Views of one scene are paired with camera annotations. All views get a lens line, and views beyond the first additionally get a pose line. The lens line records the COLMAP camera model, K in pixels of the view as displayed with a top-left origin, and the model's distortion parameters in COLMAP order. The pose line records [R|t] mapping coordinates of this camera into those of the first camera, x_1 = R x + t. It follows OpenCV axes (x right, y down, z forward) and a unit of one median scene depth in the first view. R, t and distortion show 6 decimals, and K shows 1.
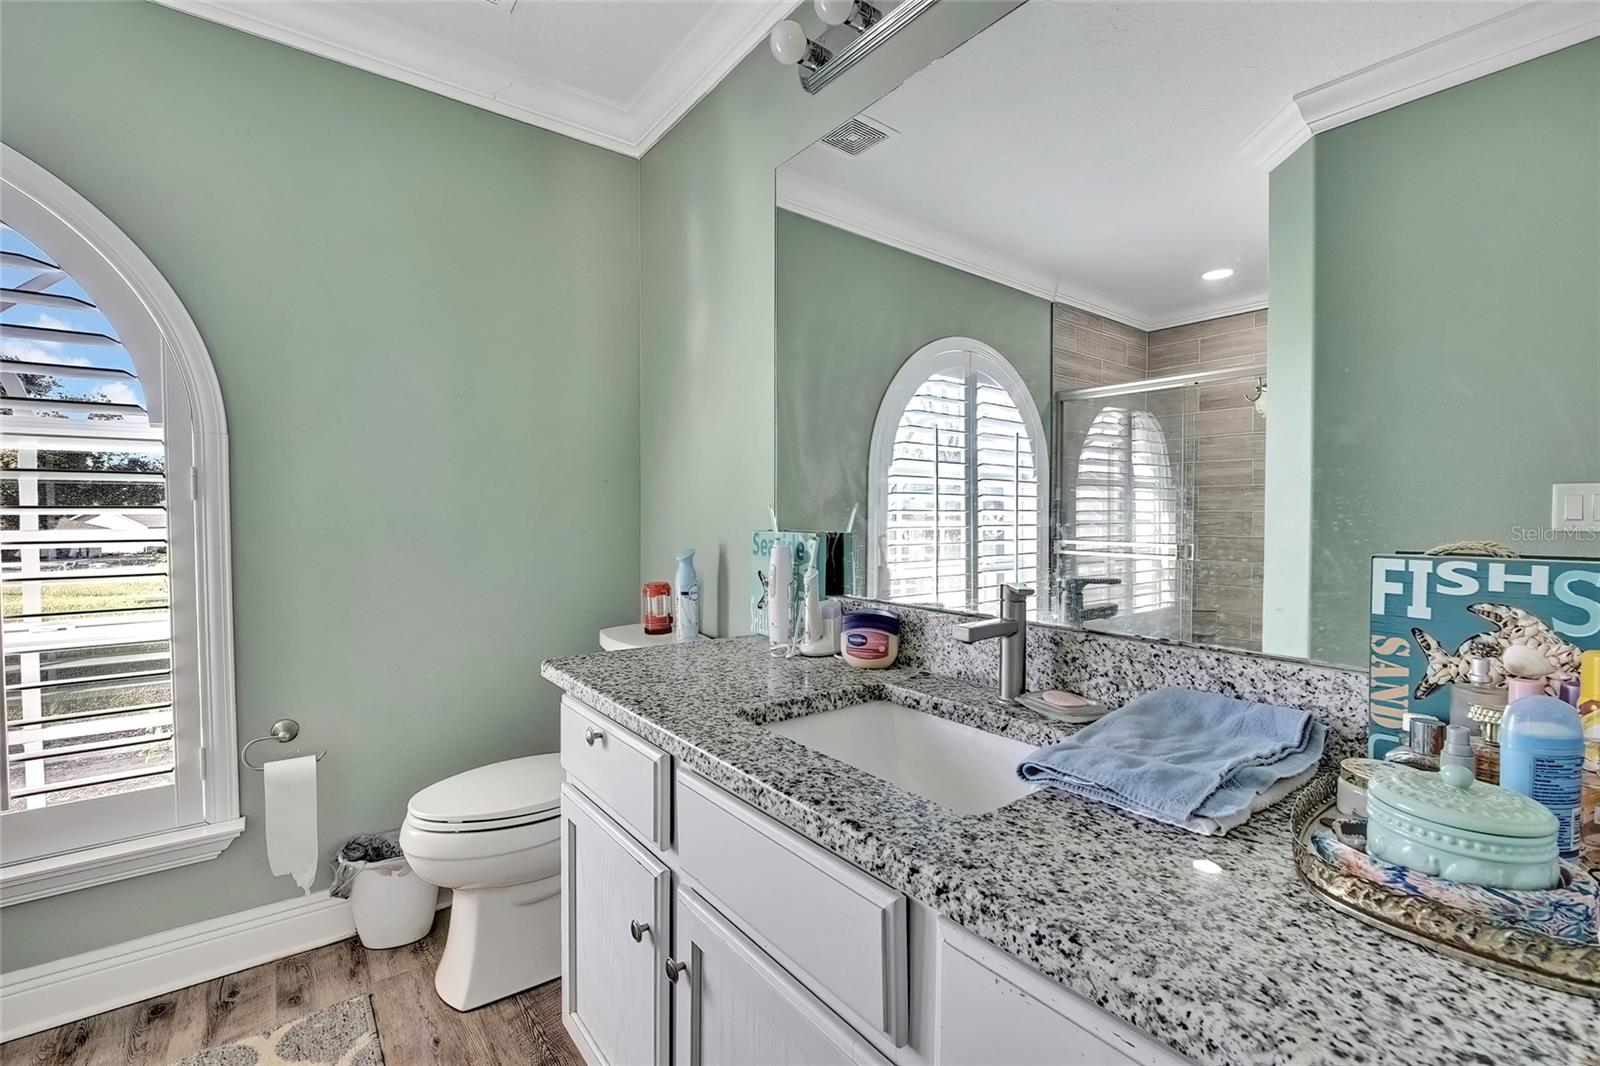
lens RADIAL K [[690.5, 0, 805.8], [0, 690.5, 528.9], [0, 0, 1]] dist [-0.012025, -0.000241]
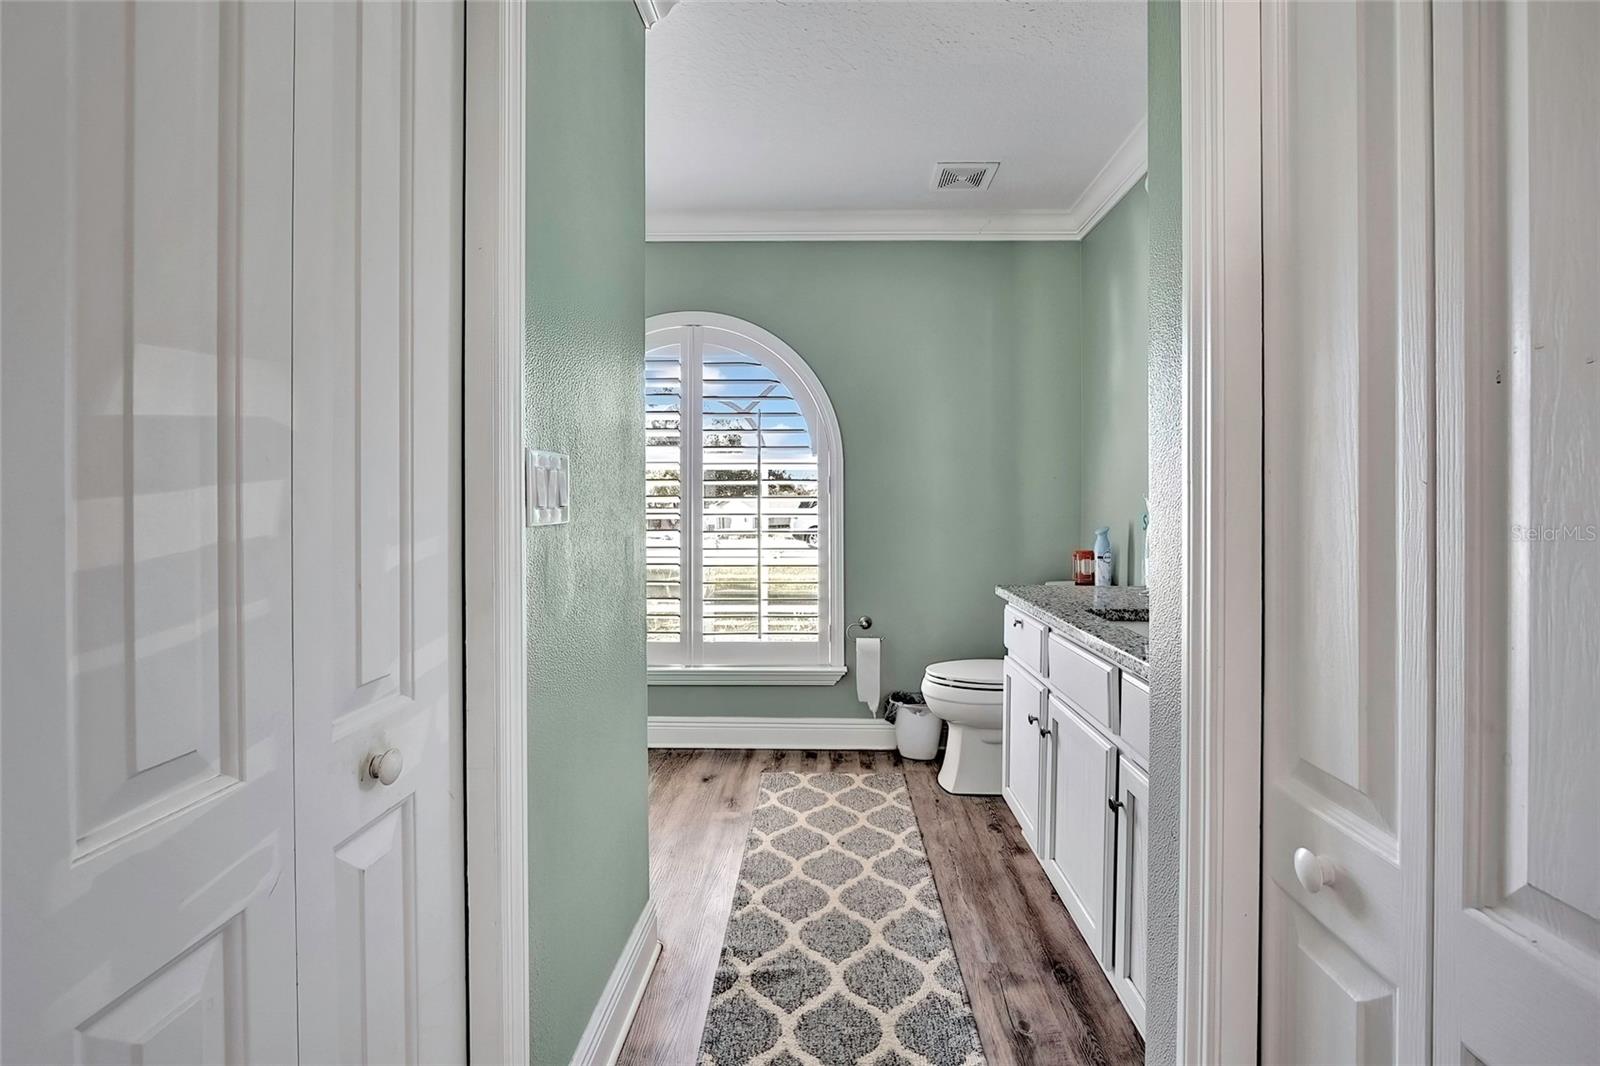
lens RADIAL K [[690.5, 0, 805.8], [0, 690.5, 528.9], [0, 0, 1]] dist [-0.012025, -0.000241]
pose [[0.766464, 0.025831, -0.641768, 0.278873], [-0.011022, 0.999573, 0.027069, 0.004416], [0.642193, -0.013674, 0.766421, -0.493788]]
